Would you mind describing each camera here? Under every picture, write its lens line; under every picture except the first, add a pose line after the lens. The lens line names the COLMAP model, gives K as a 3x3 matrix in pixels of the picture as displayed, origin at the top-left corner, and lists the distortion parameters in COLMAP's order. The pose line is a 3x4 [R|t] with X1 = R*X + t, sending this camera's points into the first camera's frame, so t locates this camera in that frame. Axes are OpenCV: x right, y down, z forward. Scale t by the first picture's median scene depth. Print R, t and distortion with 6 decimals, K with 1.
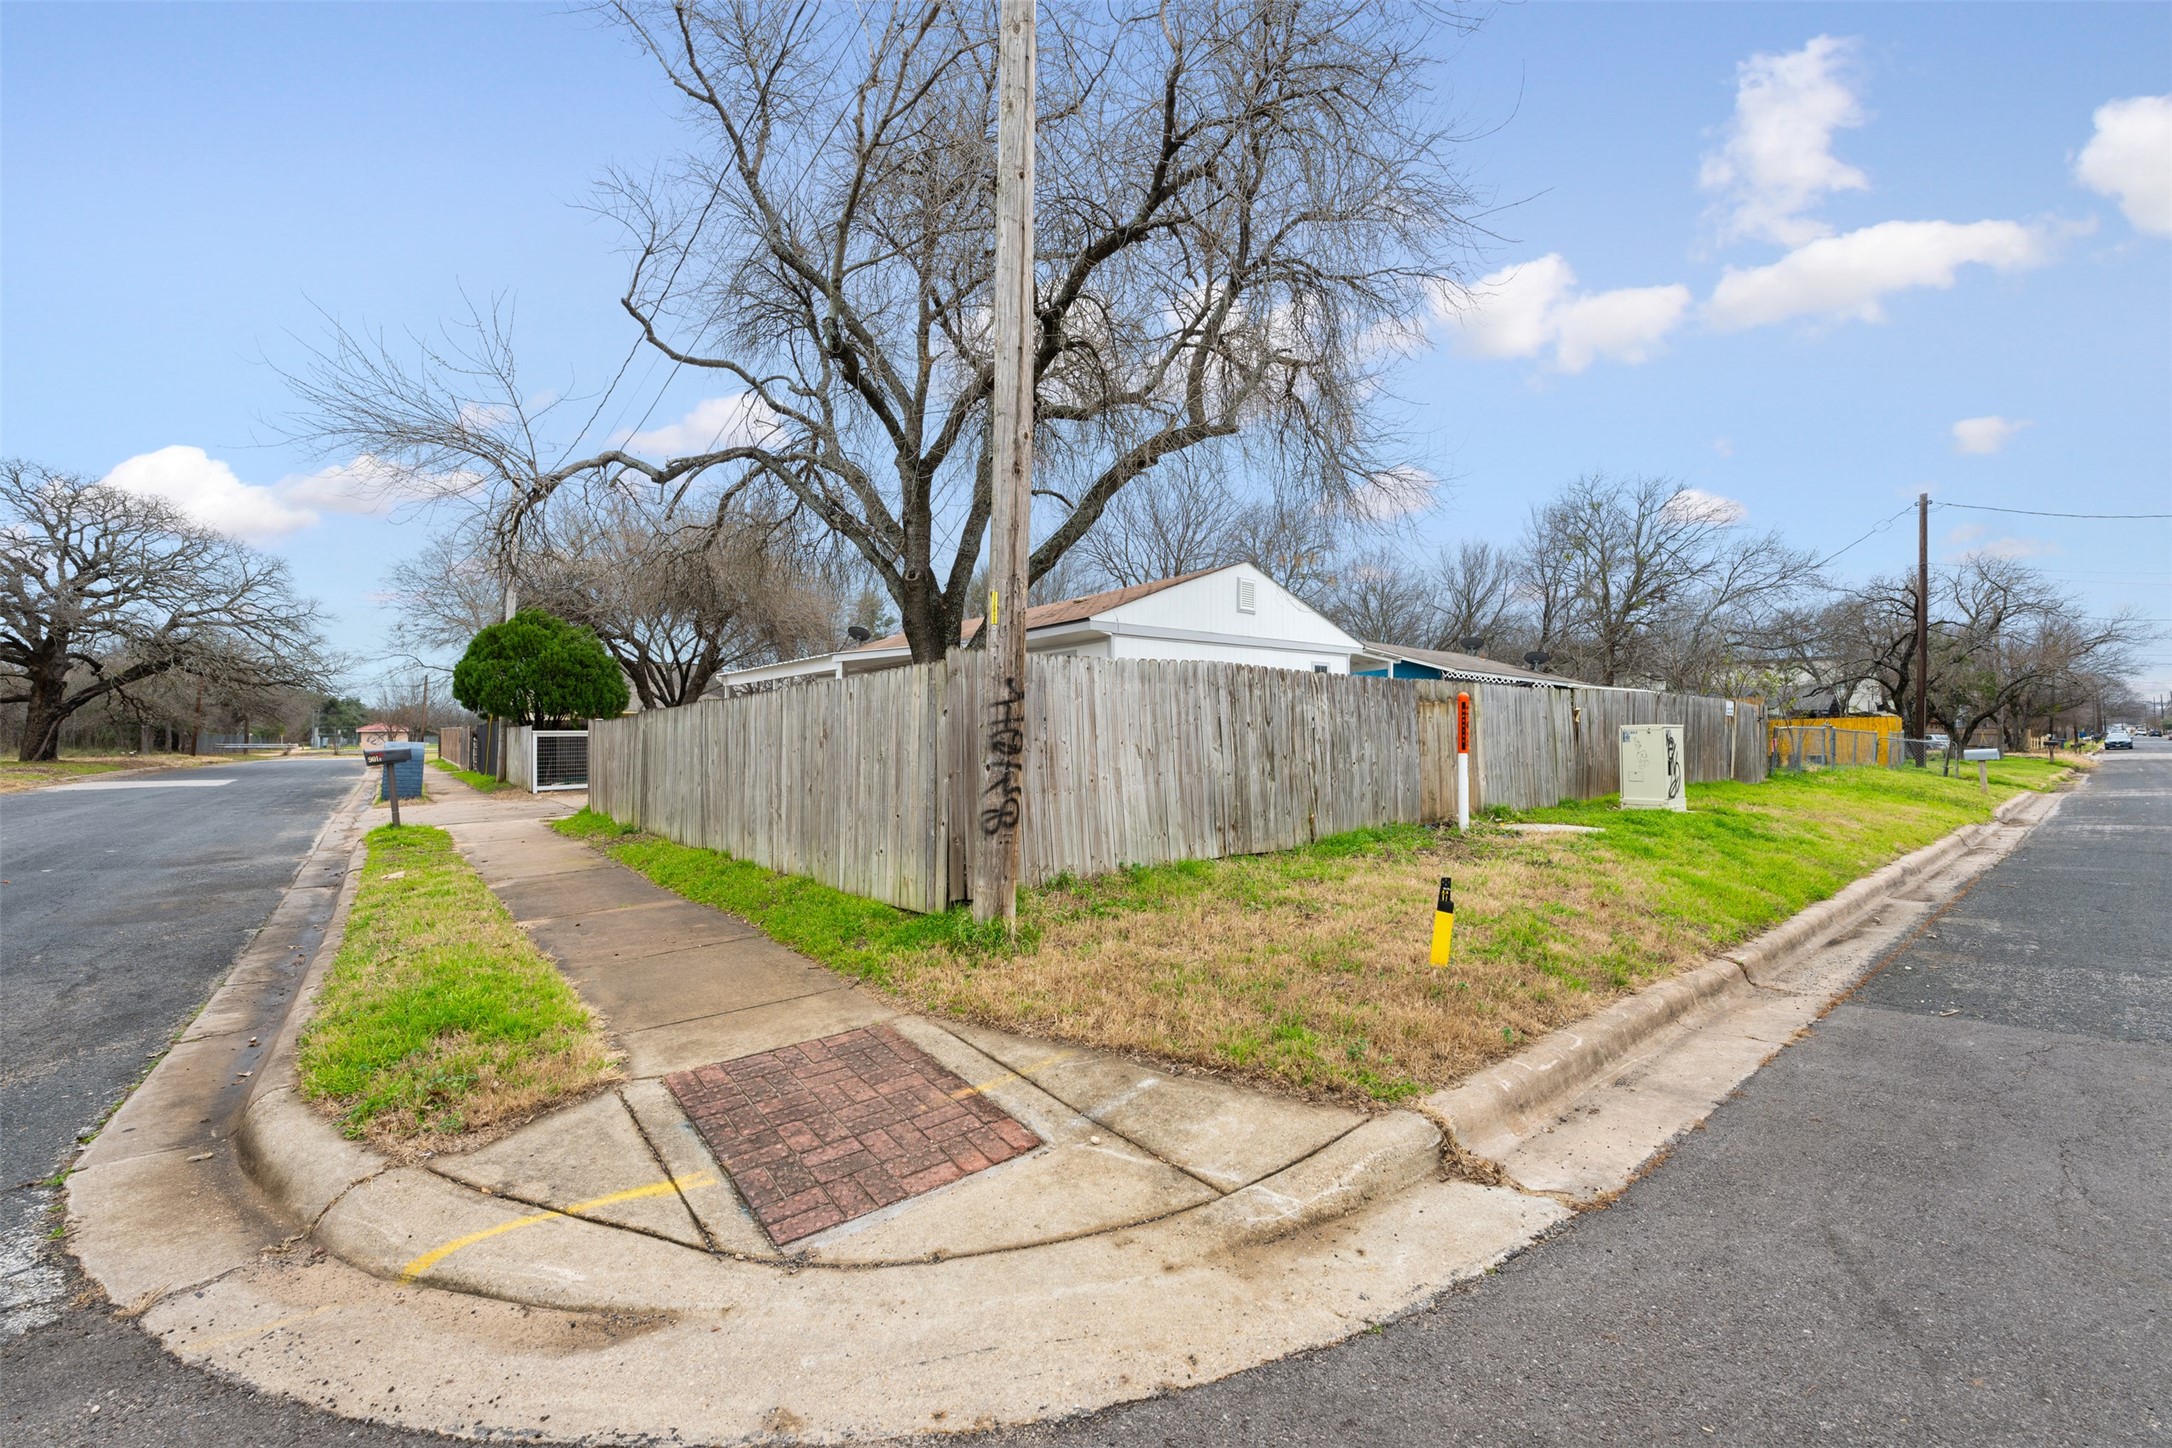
lens RADIAL K [[865.8, 0, 1075.0], [0, 865.8, 721.4], [0, 0, 1]] dist [-0.002972, 0.000058]
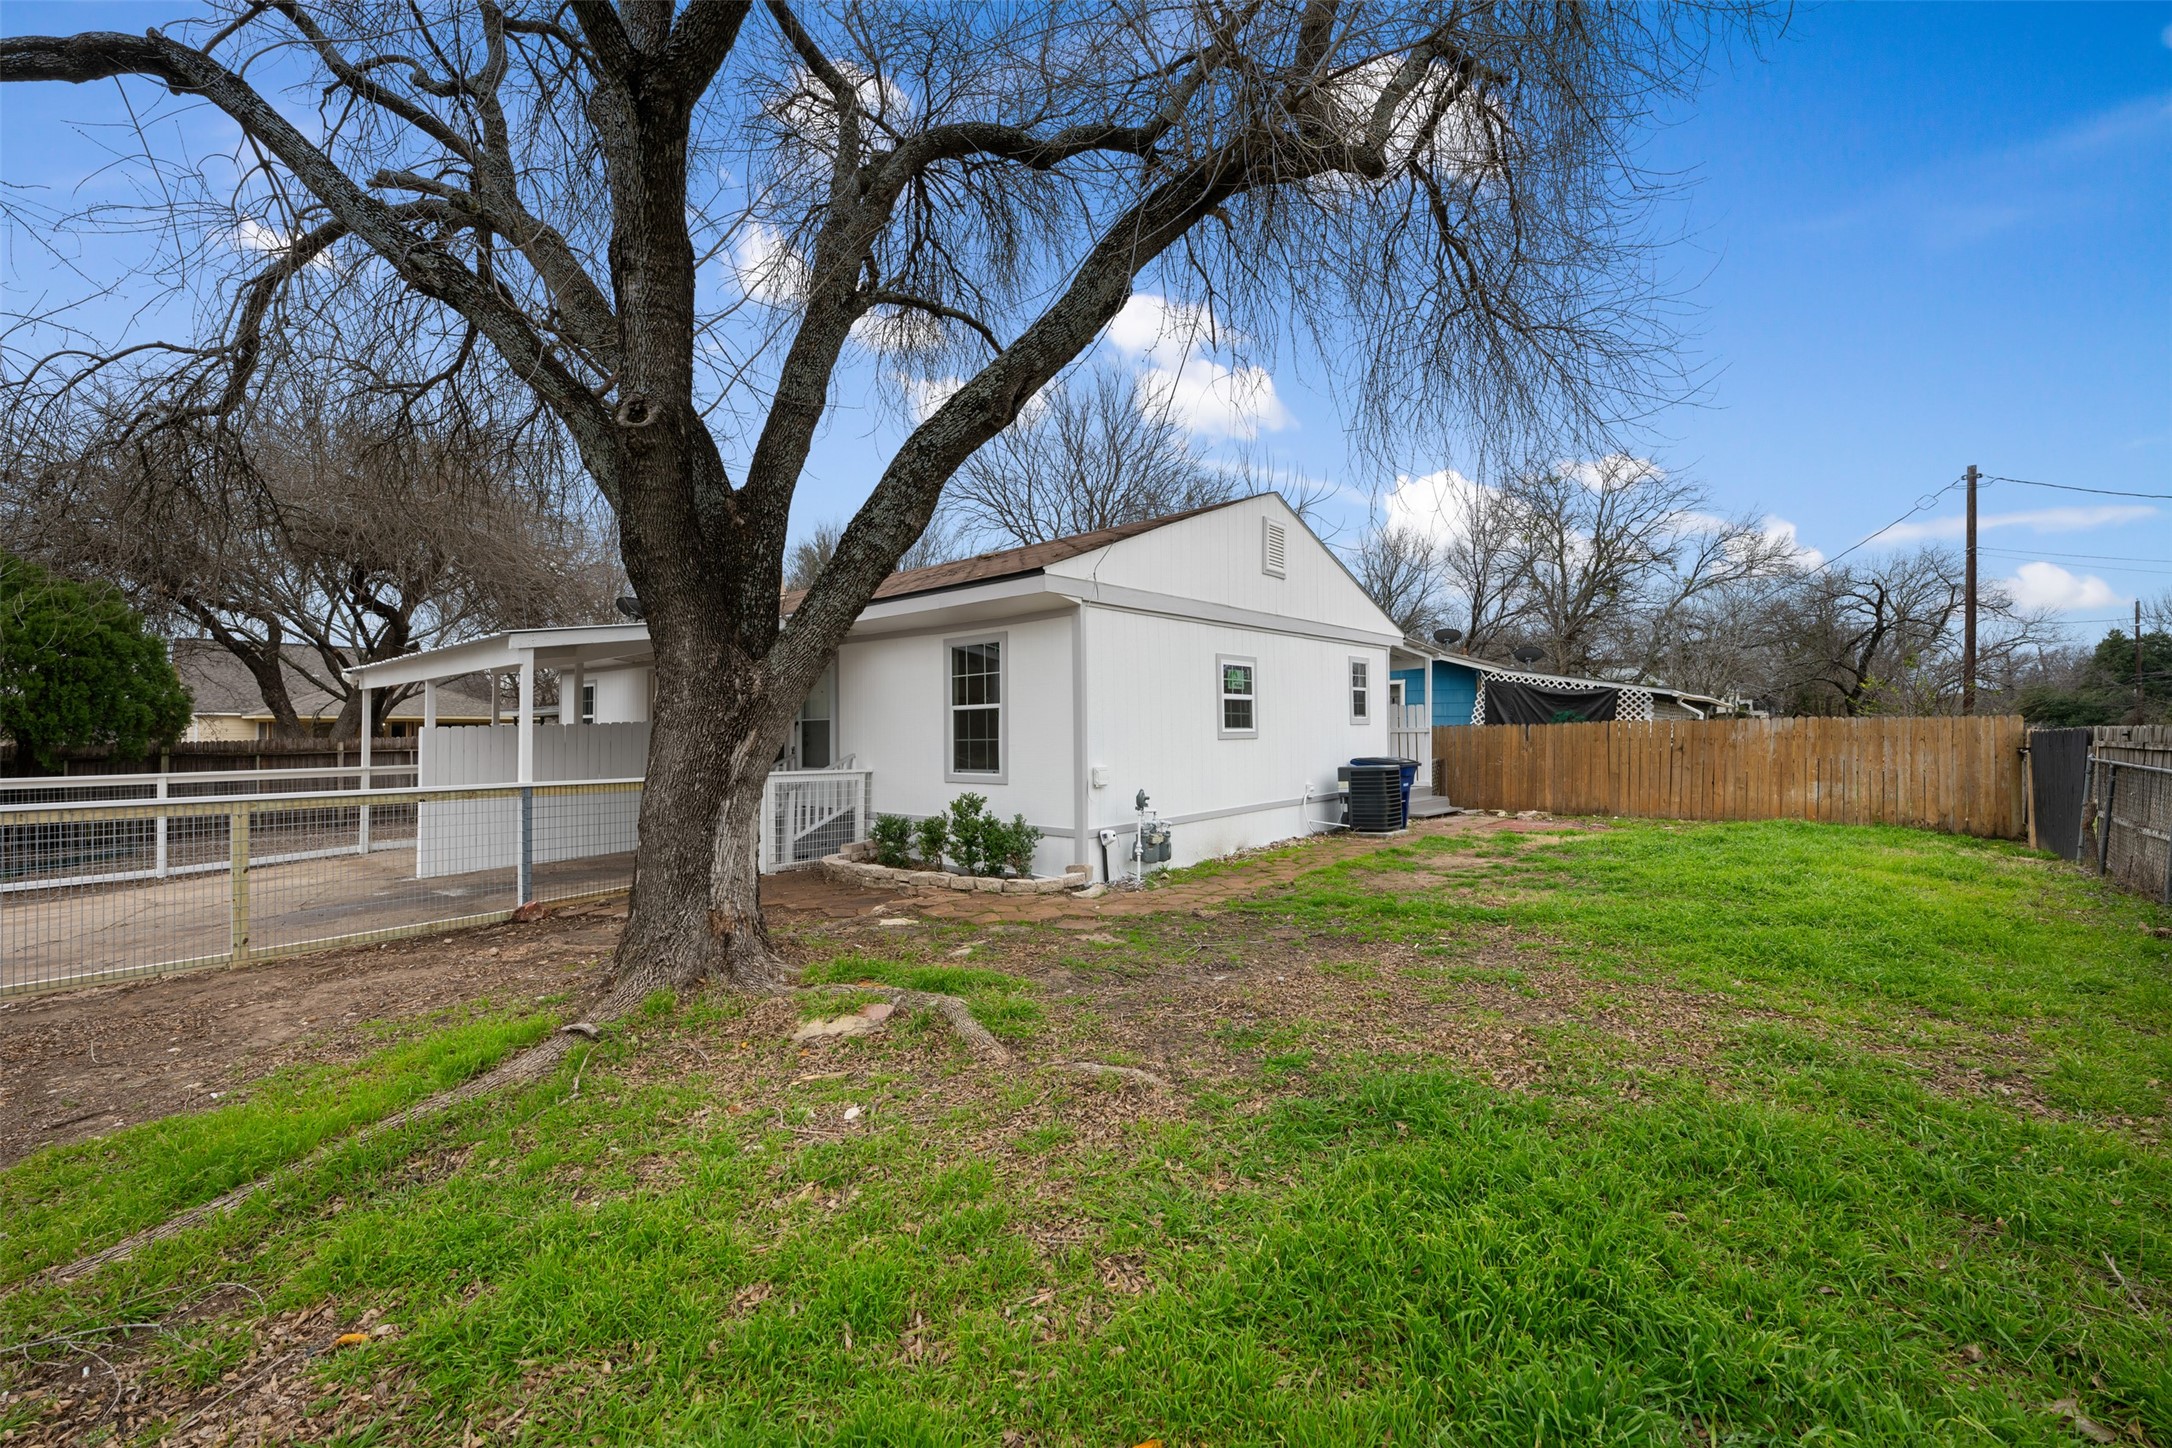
lens RADIAL K [[872.8, 0, 1077.7], [0, 872.8, 721.5], [0, 0, 1]] dist [-0.003025, 0.000418]
pose [[0.984366, -0.002961, 0.176108, -0.056052], [0.001276, 0.999952, 0.009681, -0.033374], [-0.176128, -0.009305, 0.984323, 0.485102]]
